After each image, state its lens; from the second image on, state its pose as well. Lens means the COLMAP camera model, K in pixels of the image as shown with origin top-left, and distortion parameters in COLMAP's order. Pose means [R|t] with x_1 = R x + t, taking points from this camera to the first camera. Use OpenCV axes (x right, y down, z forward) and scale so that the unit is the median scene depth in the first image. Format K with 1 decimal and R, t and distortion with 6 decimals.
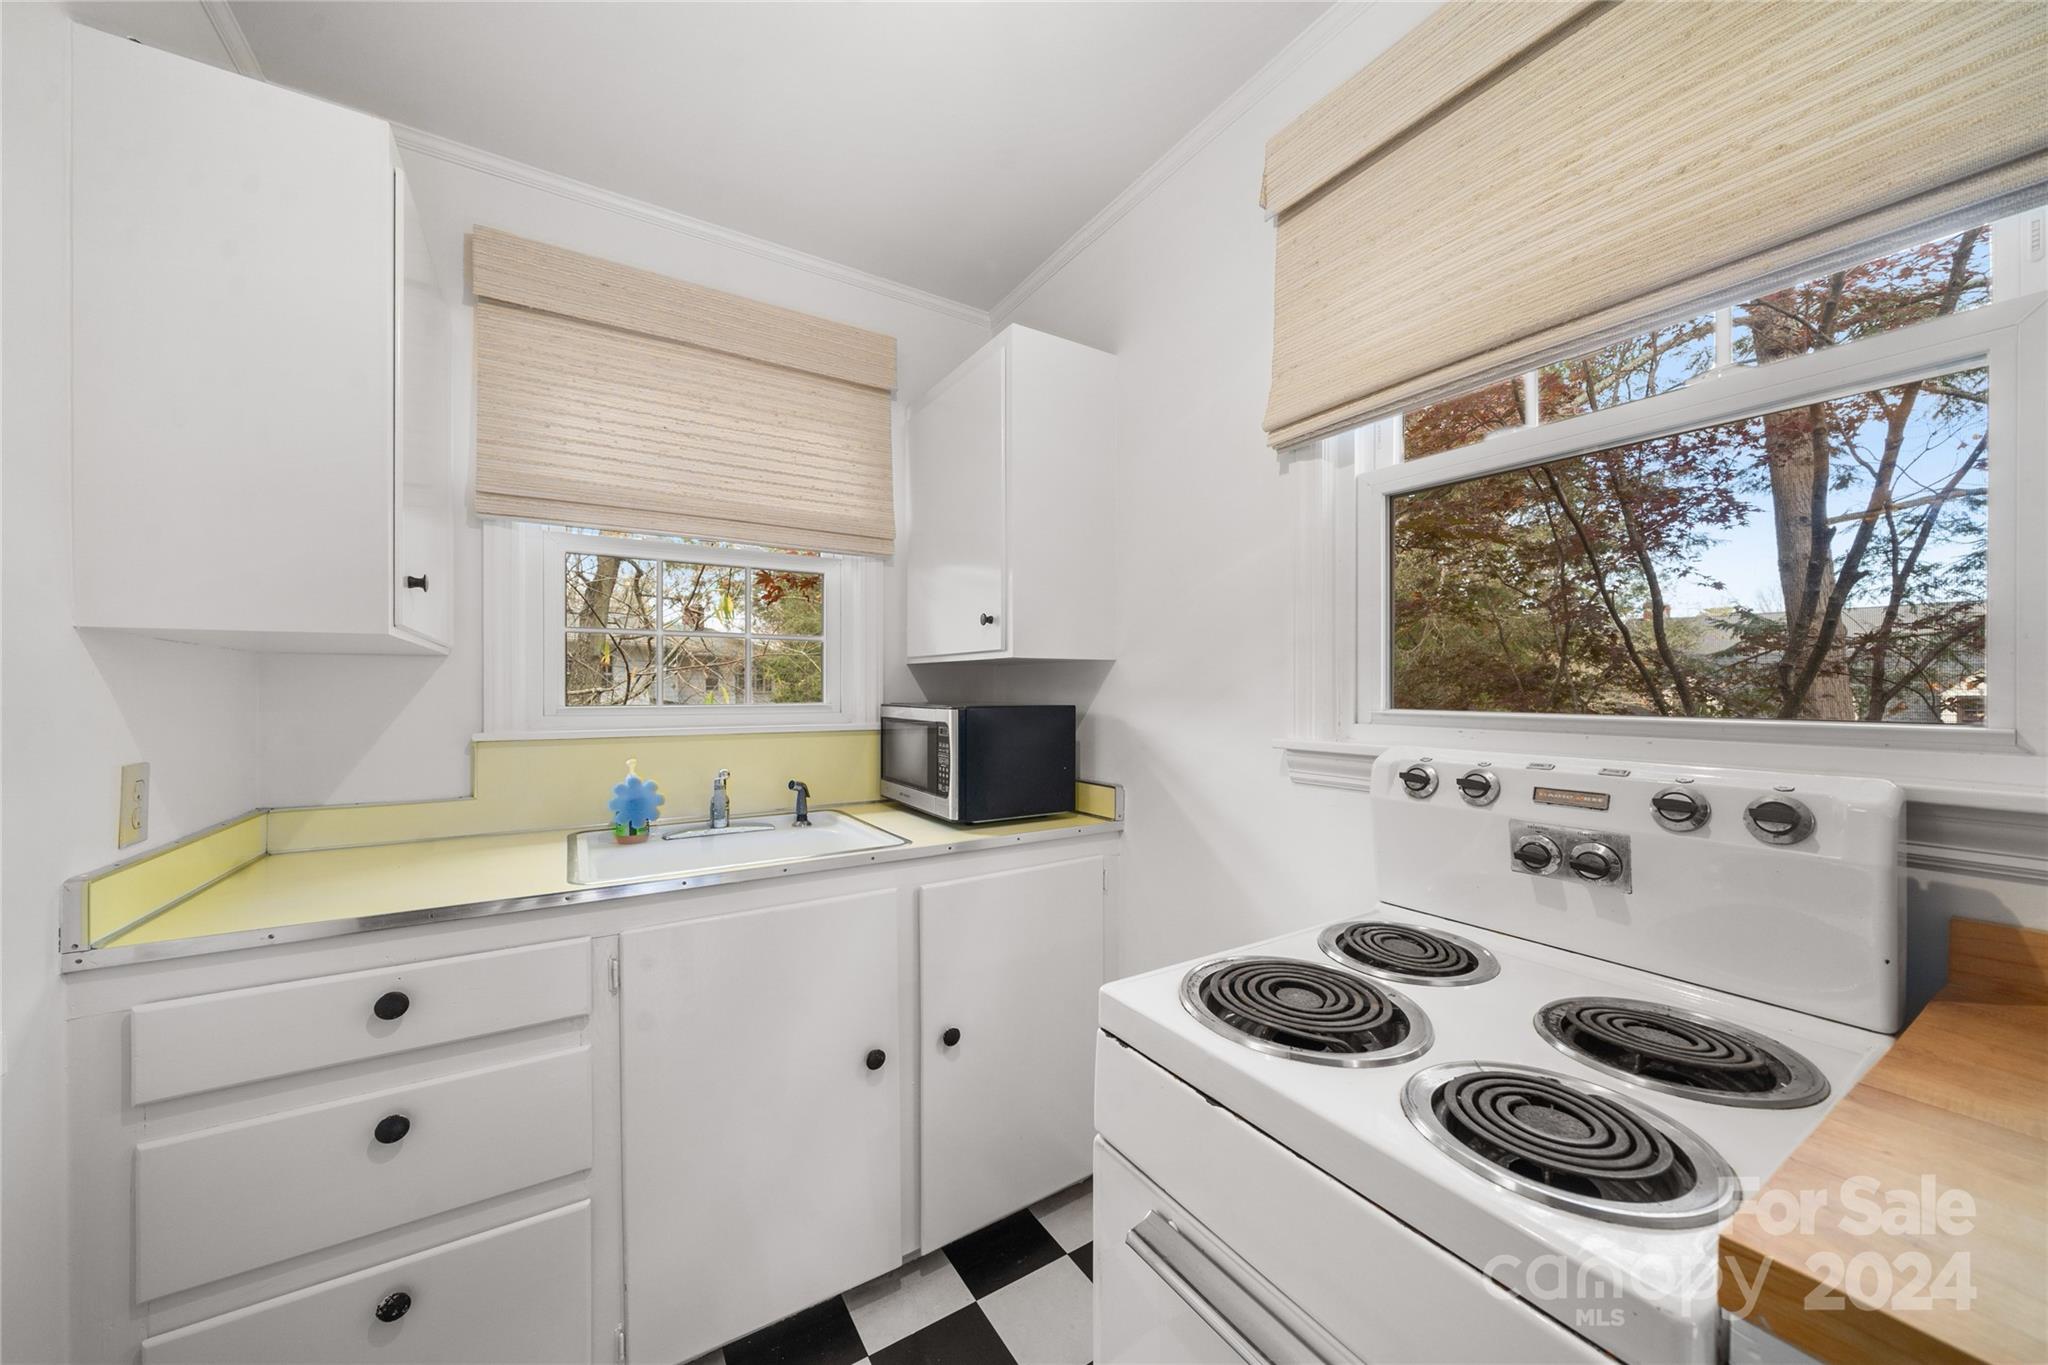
lens RADIAL K [[711.5, 0, 1013.8], [0, 711.5, 689.8], [0, 0, 1]] dist [-0.006985, -0.000110]
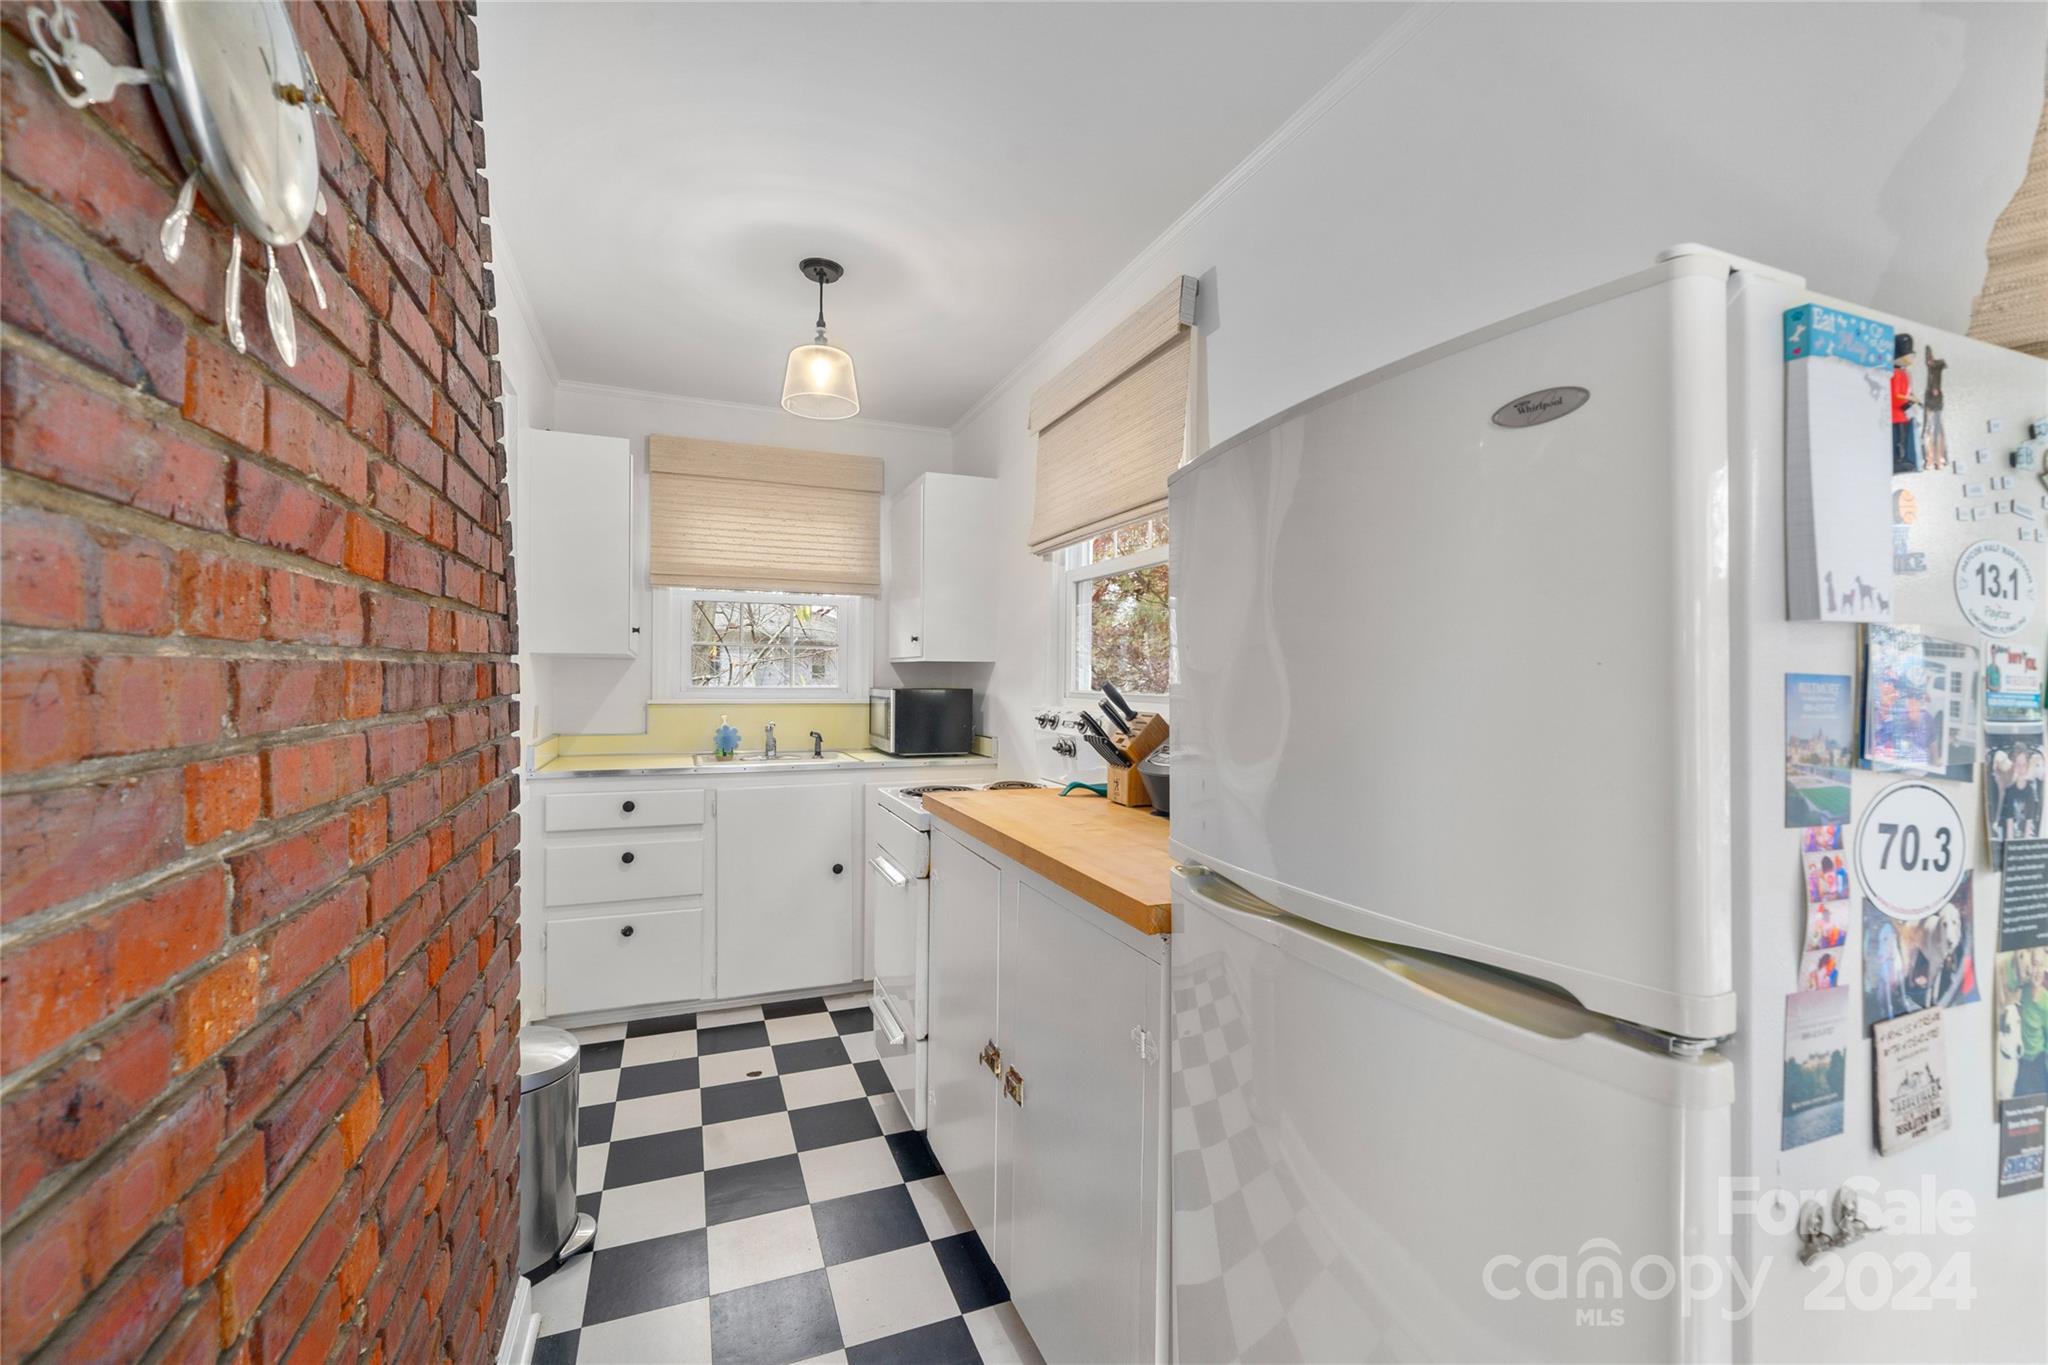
lens RADIAL K [[844.0, 0, 1022.6], [0, 844.0, 676.6], [0, 0, 1]] dist [-0.007725, 0.000050]
pose [[0.985348, 0.008433, -0.170347, 0.570443], [-0.009220, 0.999950, -0.003828, -0.000782], [0.170306, 0.005342, 0.985377, -0.981204]]
